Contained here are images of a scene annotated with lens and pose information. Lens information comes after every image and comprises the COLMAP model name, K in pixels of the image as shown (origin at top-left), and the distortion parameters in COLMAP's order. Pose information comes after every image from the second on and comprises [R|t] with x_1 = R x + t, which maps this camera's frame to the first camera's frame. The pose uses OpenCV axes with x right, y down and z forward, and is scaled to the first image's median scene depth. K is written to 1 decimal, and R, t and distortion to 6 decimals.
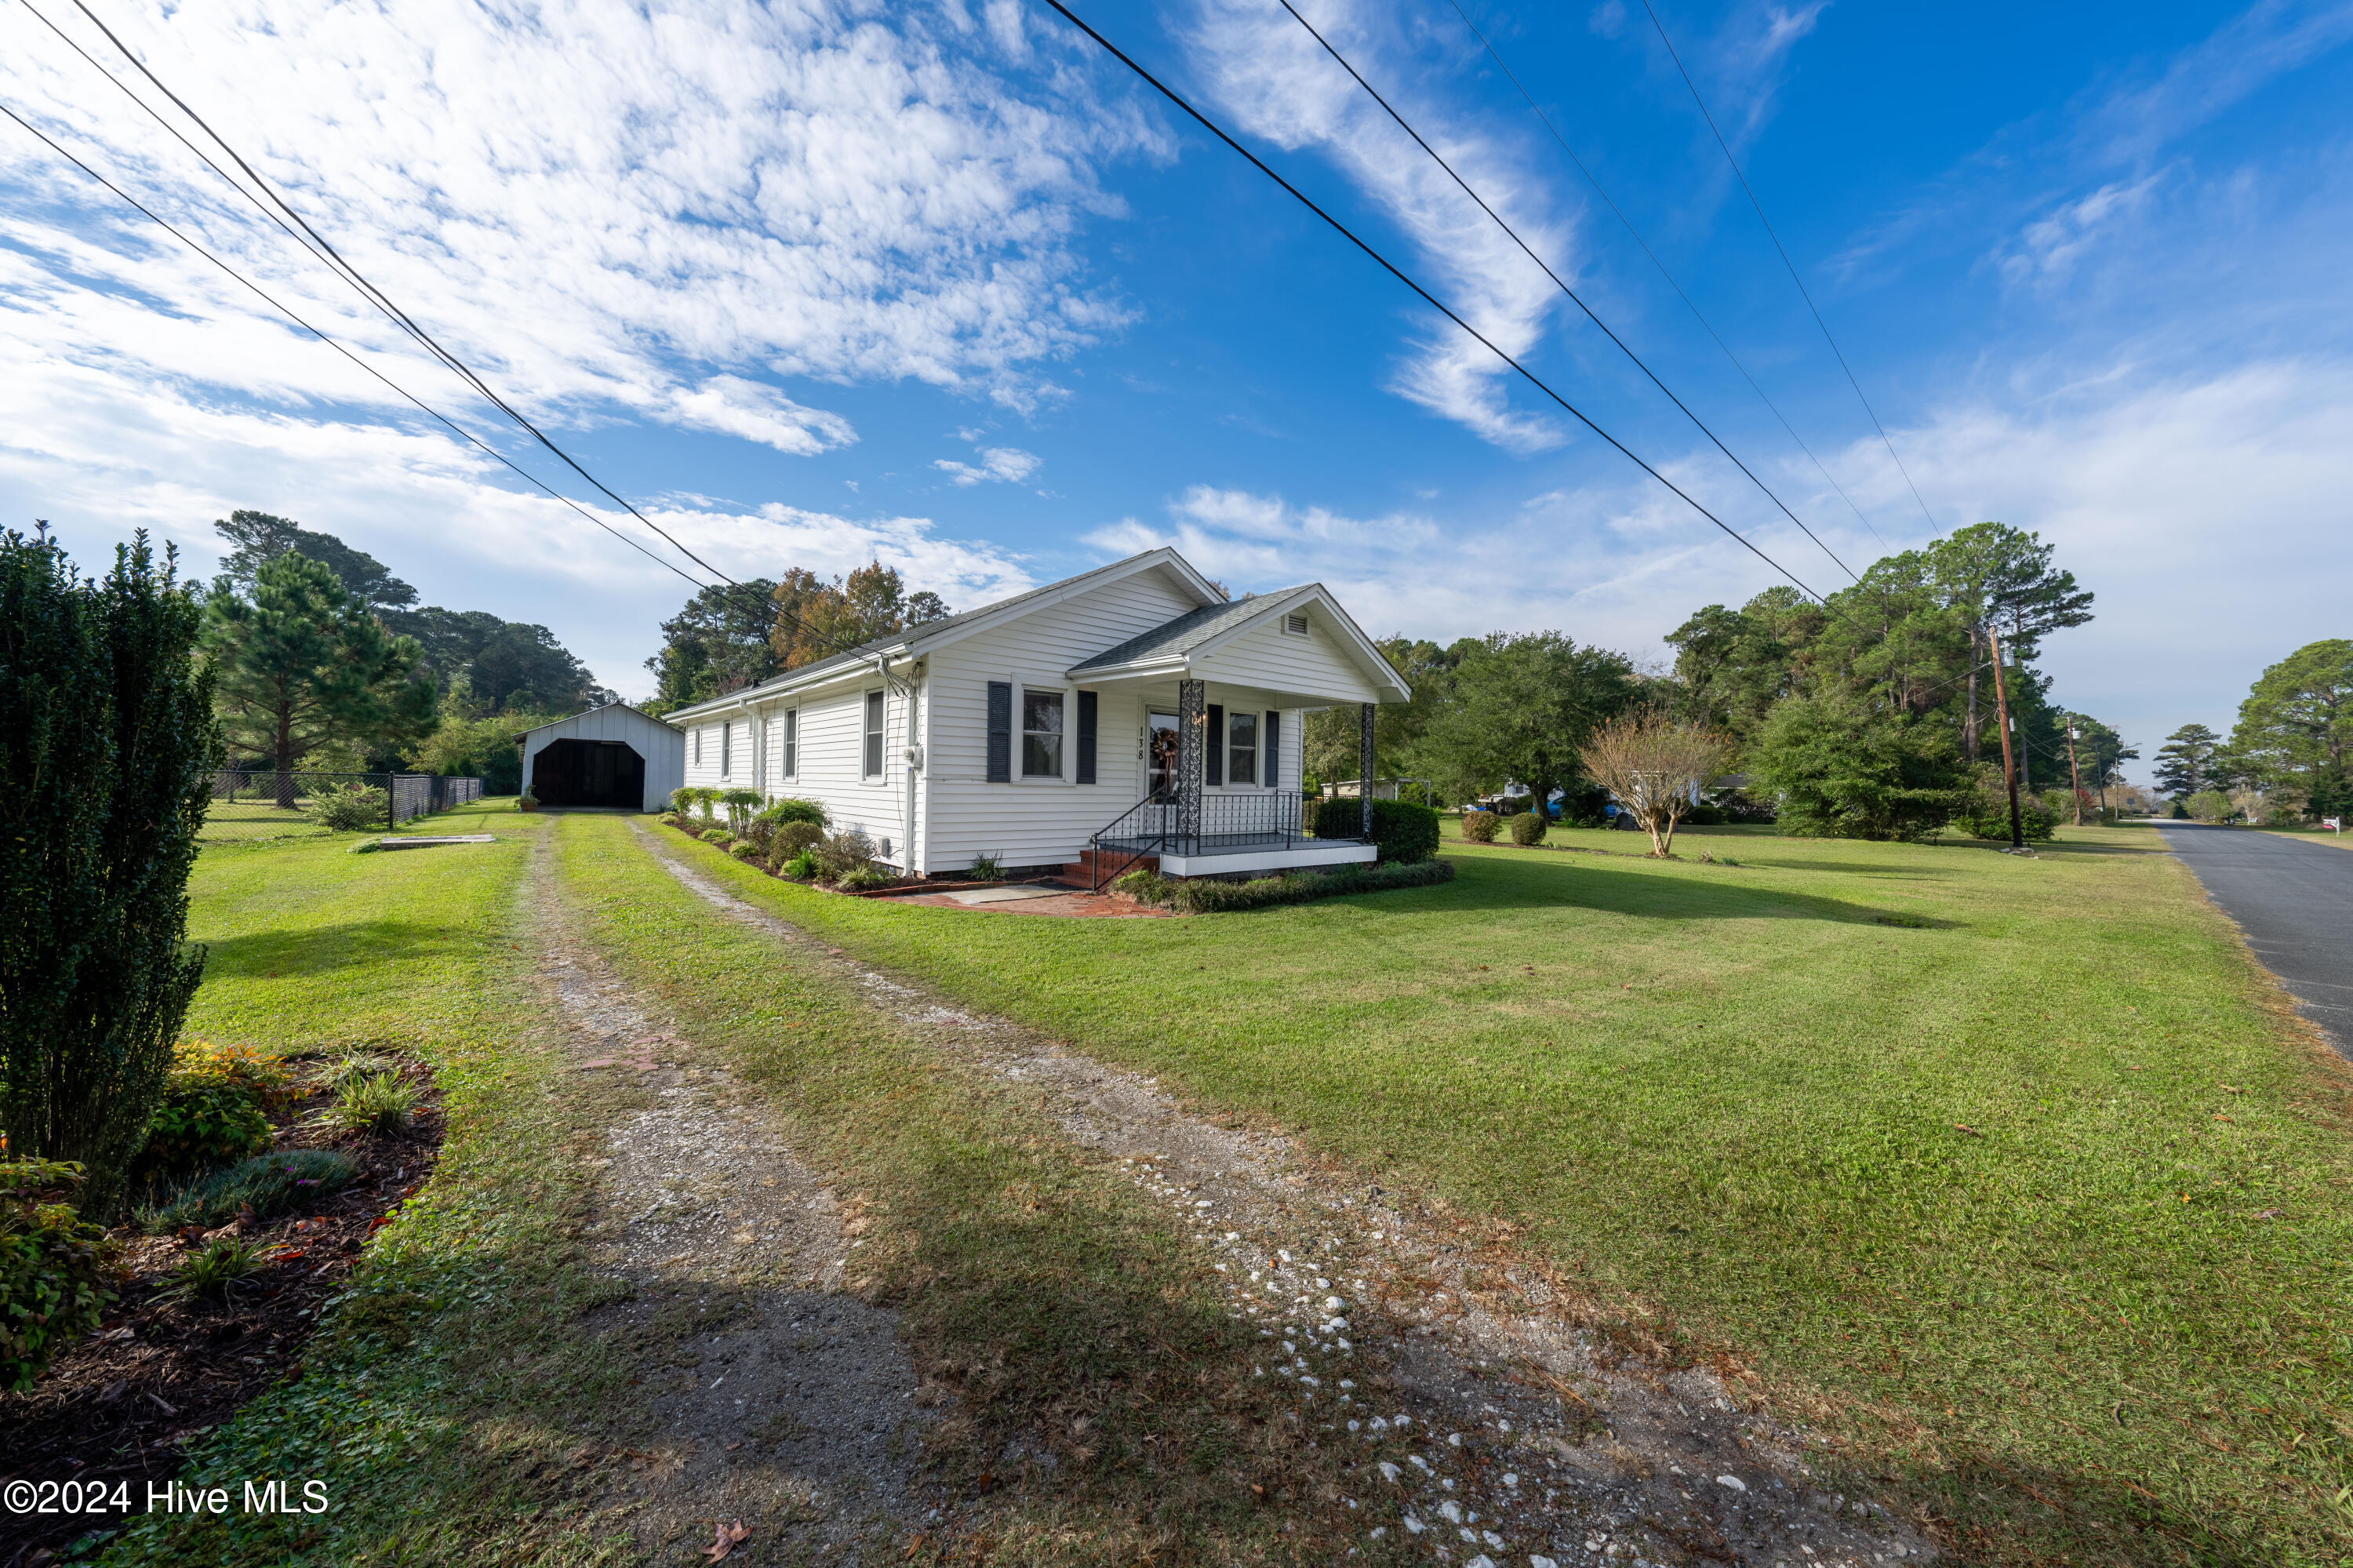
lens RADIAL K [[814.4, 0, 1151.3], [0, 814.4, 771.1], [0, 0, 1]] dist [-0.001328, 0.000016]
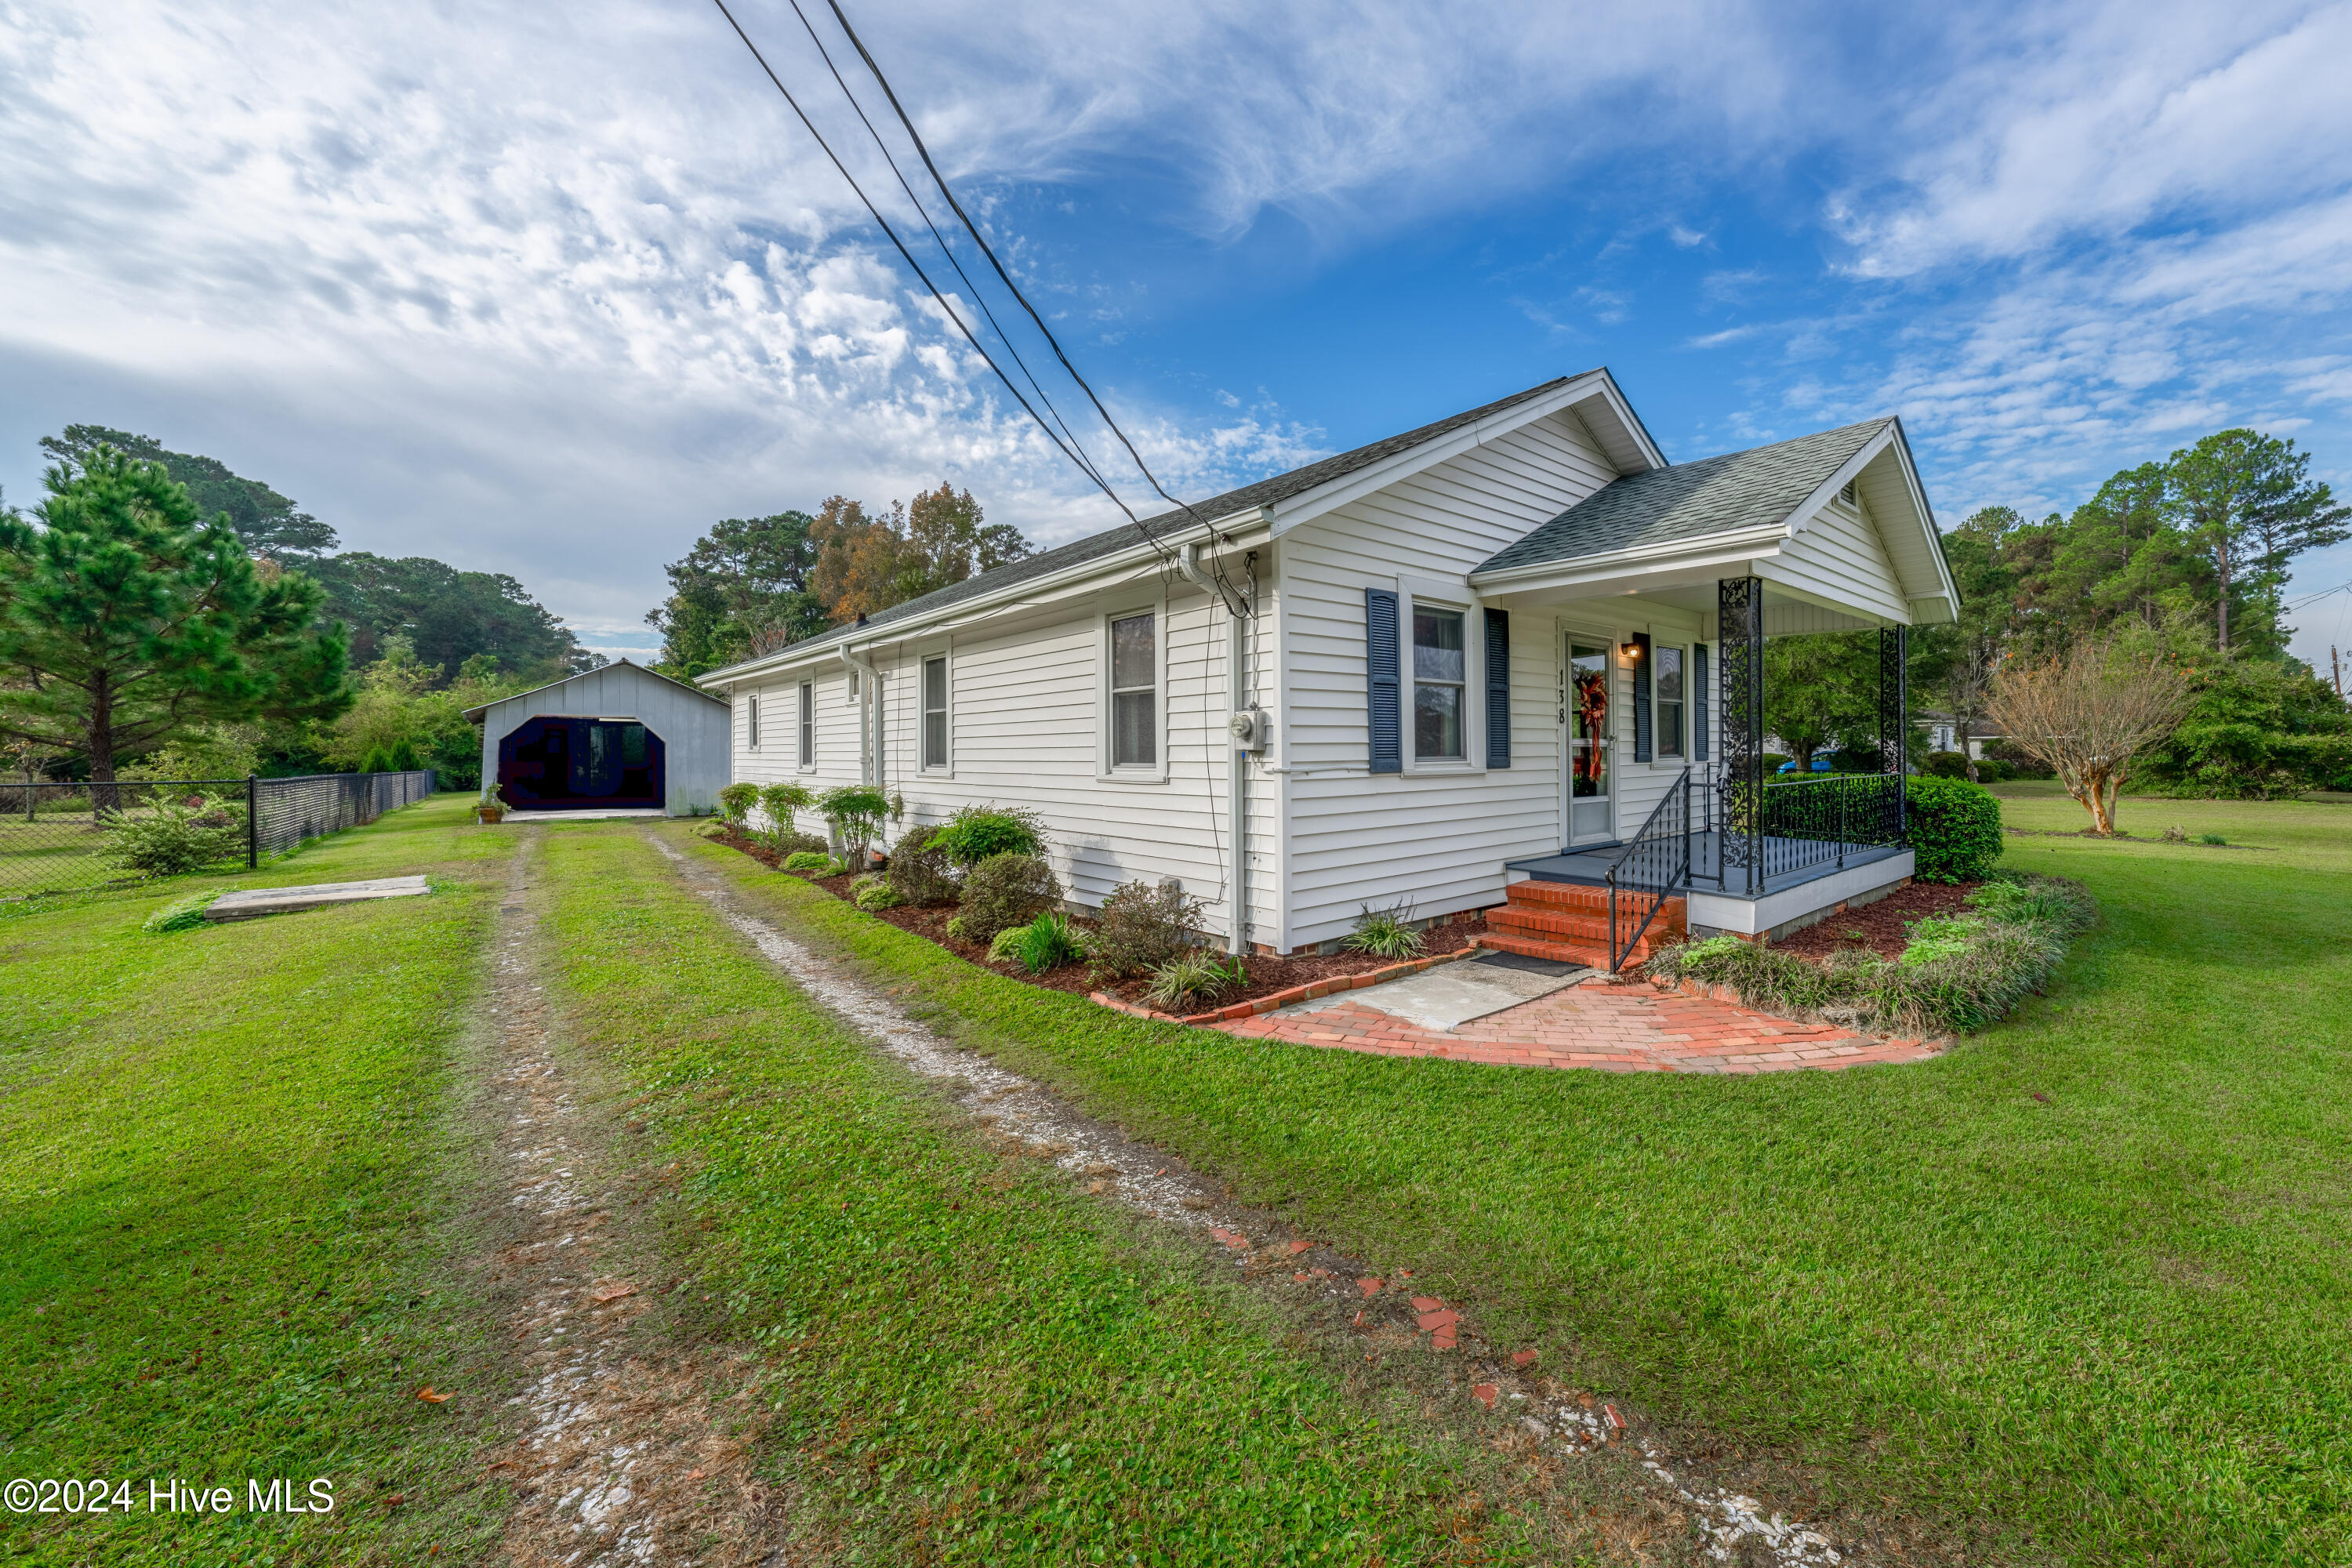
lens RADIAL K [[930.2, 0, 1322.9], [0, 930.2, 750.1], [0, 0, 1]] dist [0.000172, -0.000833]
pose [[0.996949, -0.028488, 0.072666, -0.074660], [0.027271, 0.999471, 0.017697, -0.003686], [-0.073131, -0.015662, 0.997199, 0.101950]]
